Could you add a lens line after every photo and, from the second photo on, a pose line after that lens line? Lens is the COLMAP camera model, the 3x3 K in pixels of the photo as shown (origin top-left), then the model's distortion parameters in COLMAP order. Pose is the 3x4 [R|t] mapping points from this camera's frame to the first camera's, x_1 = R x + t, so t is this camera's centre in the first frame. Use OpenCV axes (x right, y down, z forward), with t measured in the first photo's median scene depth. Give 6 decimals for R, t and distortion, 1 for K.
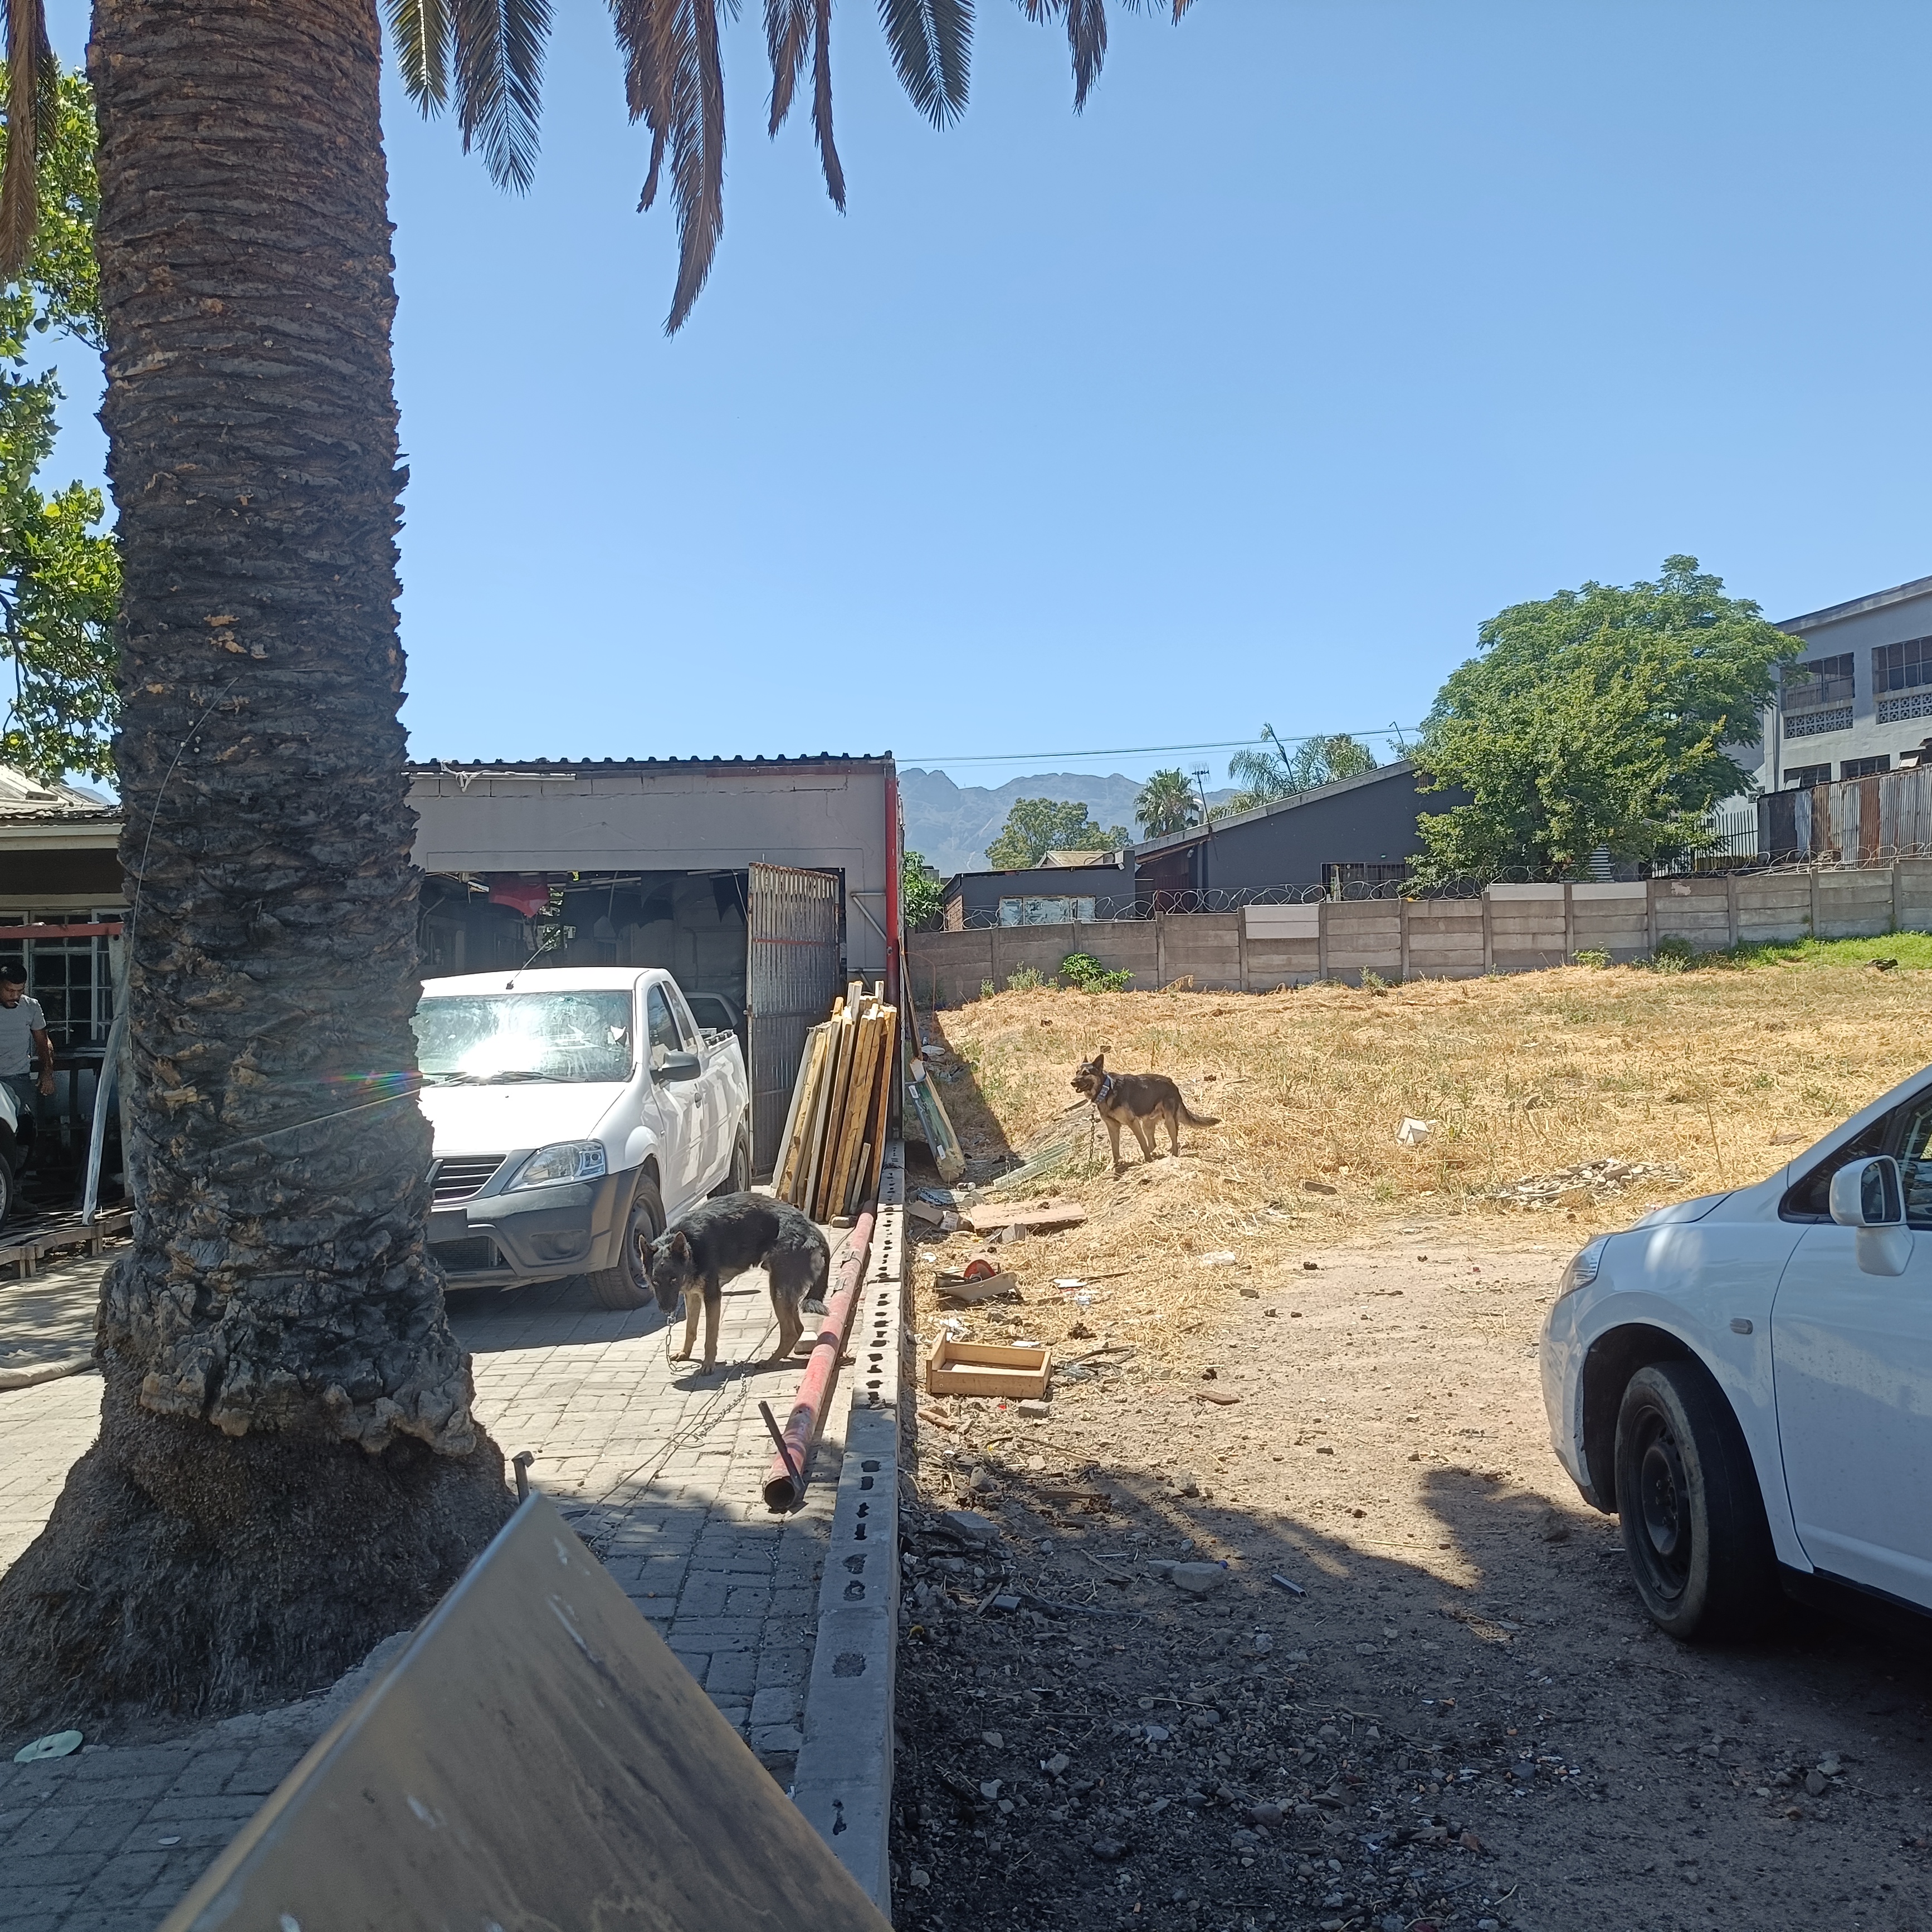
lens RADIAL K [[1961.5, 0, 956.0], [0, 1961.5, 957.6], [0, 0, 1]] dist [0.047319, -0.042396]
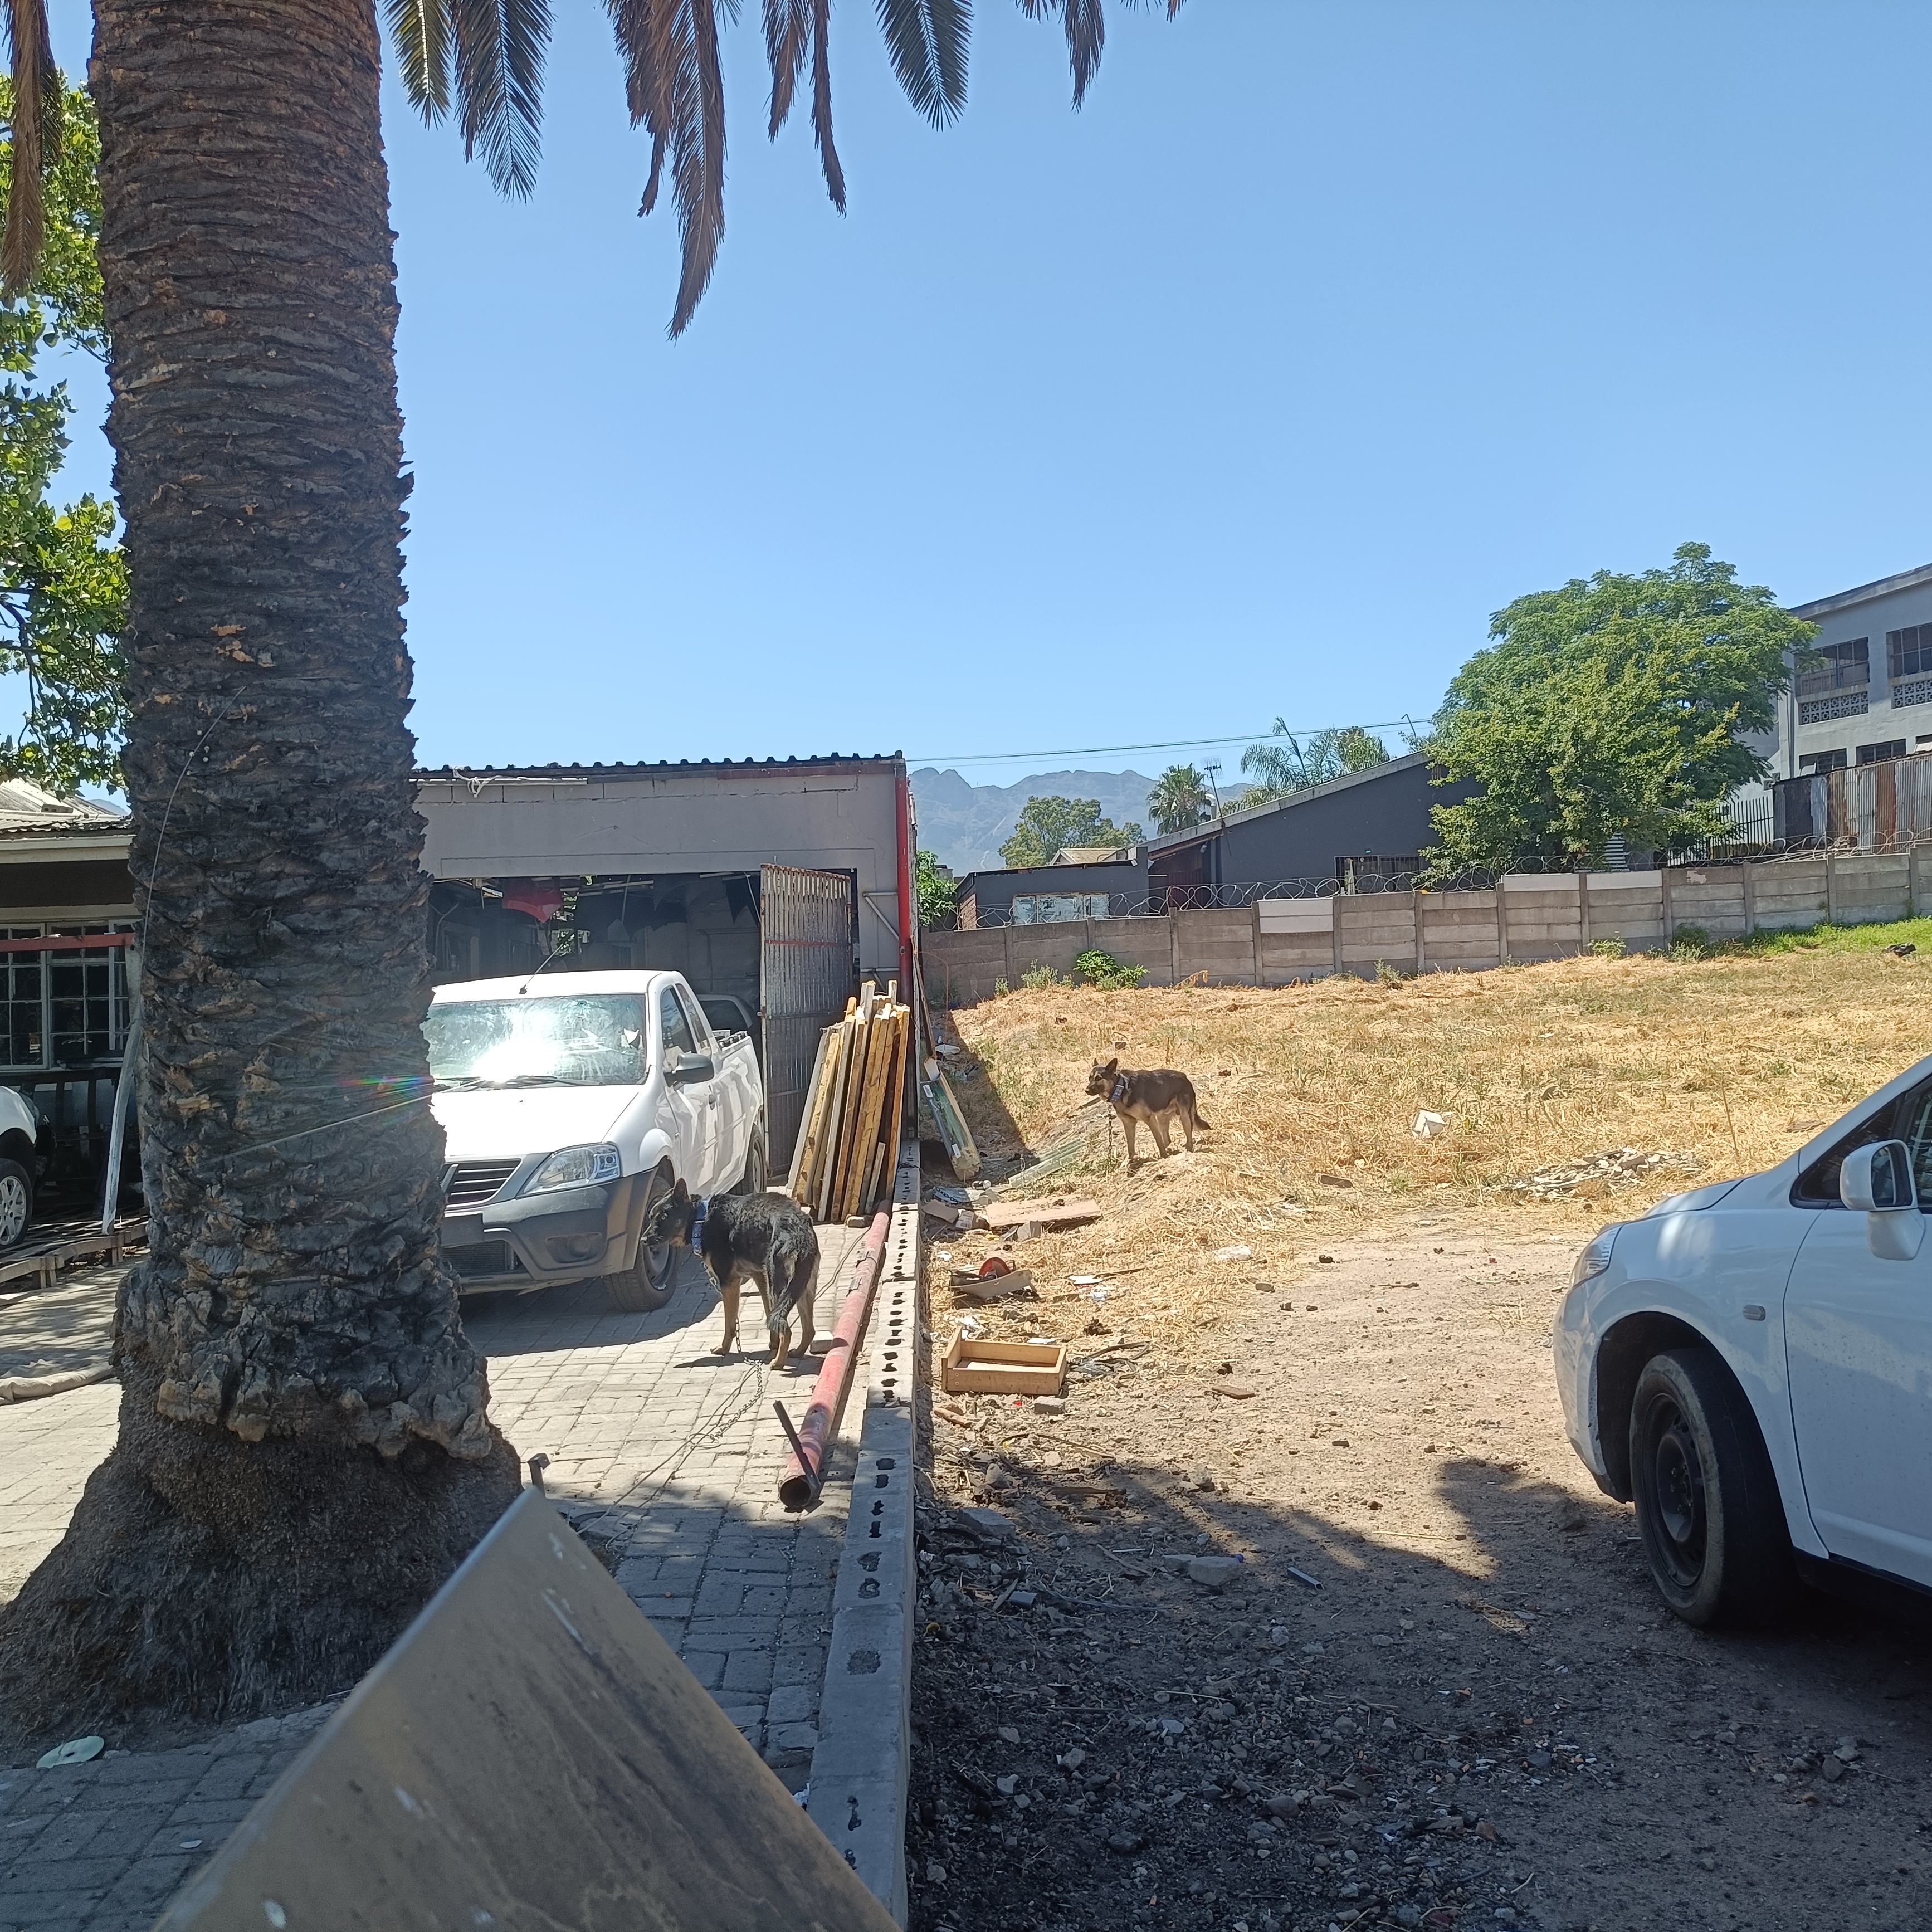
lens RADIAL K [[1961.5, 0, 956.0], [0, 1961.5, 957.6], [0, 0, 1]] dist [0.047319, -0.042396]
pose [[0.999867, -0.014307, -0.007855, 0.001949], [0.014311, 0.999898, 0.000391, 0.000359], [0.007849, -0.000503, 0.999969, -0.000632]]
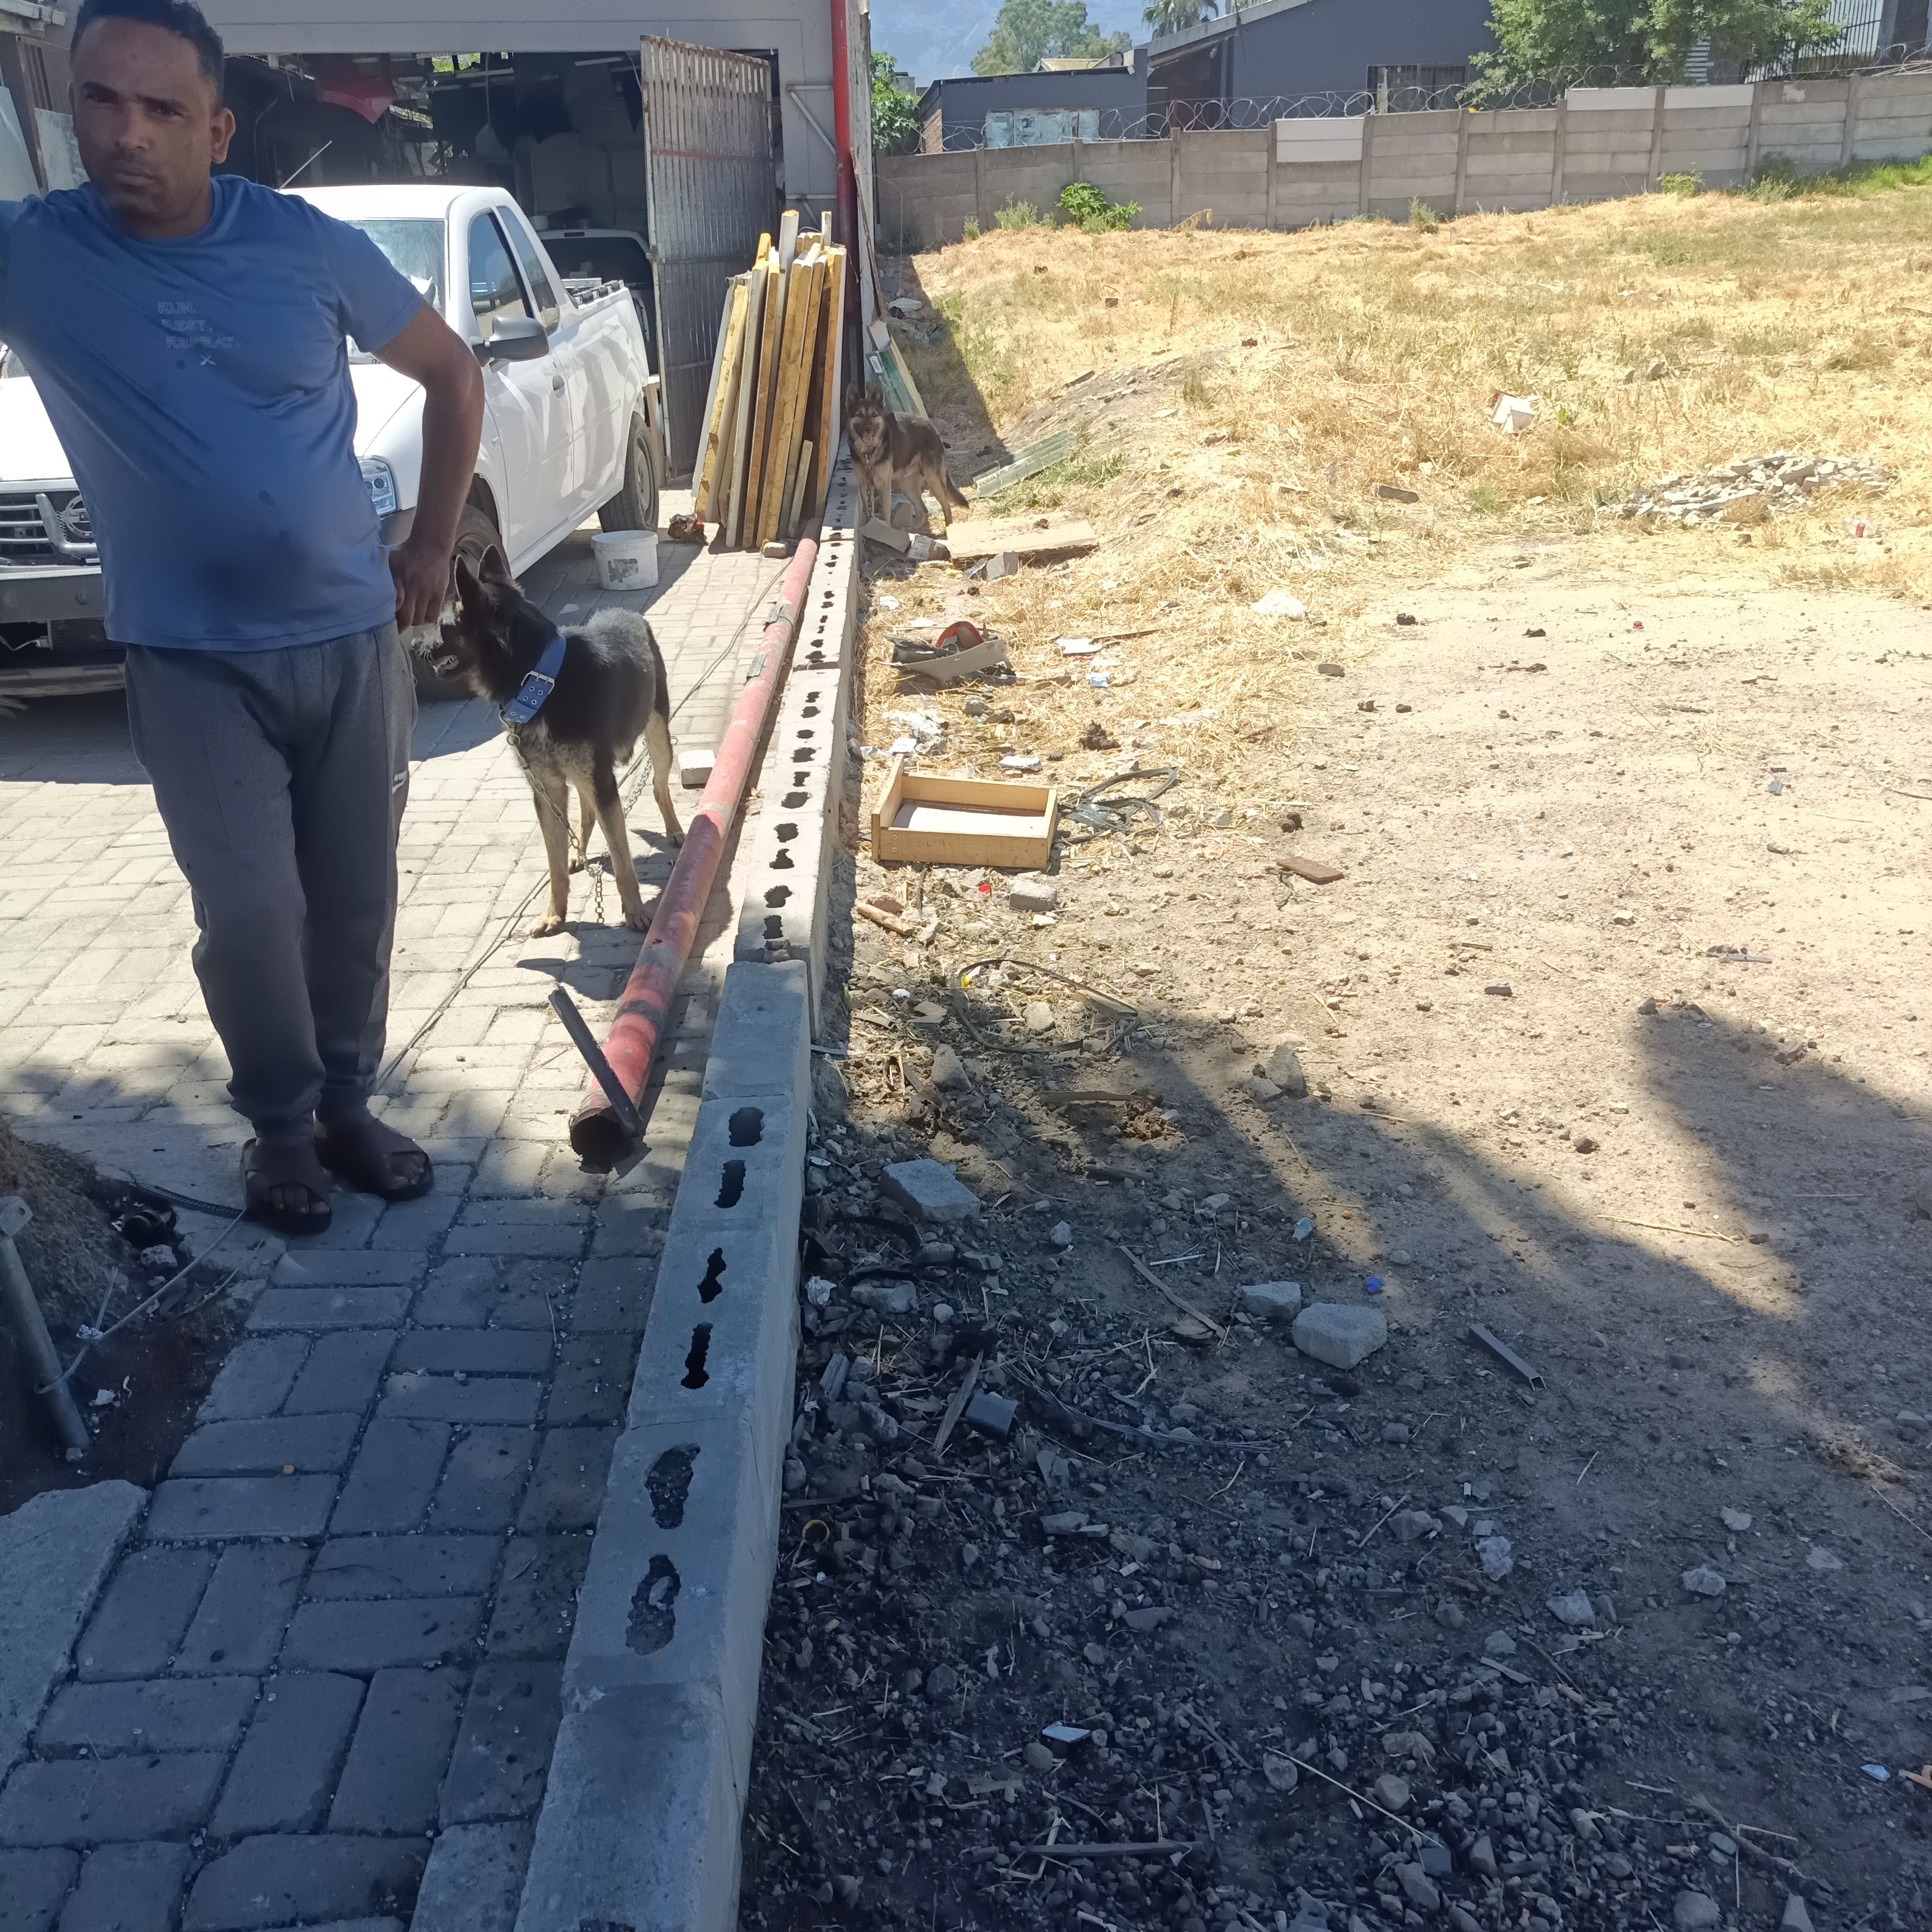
lens RADIAL K [[1961.5, 0, 956.0], [0, 1961.5, 957.6], [0, 0, 1]] dist [0.047319, -0.042396]
pose [[0.999962, -0.006325, 0.005974, 0.006039], [0.003745, 0.932683, 0.360678, 0.007680], [-0.007853, -0.360642, 0.932671, 0.239531]]
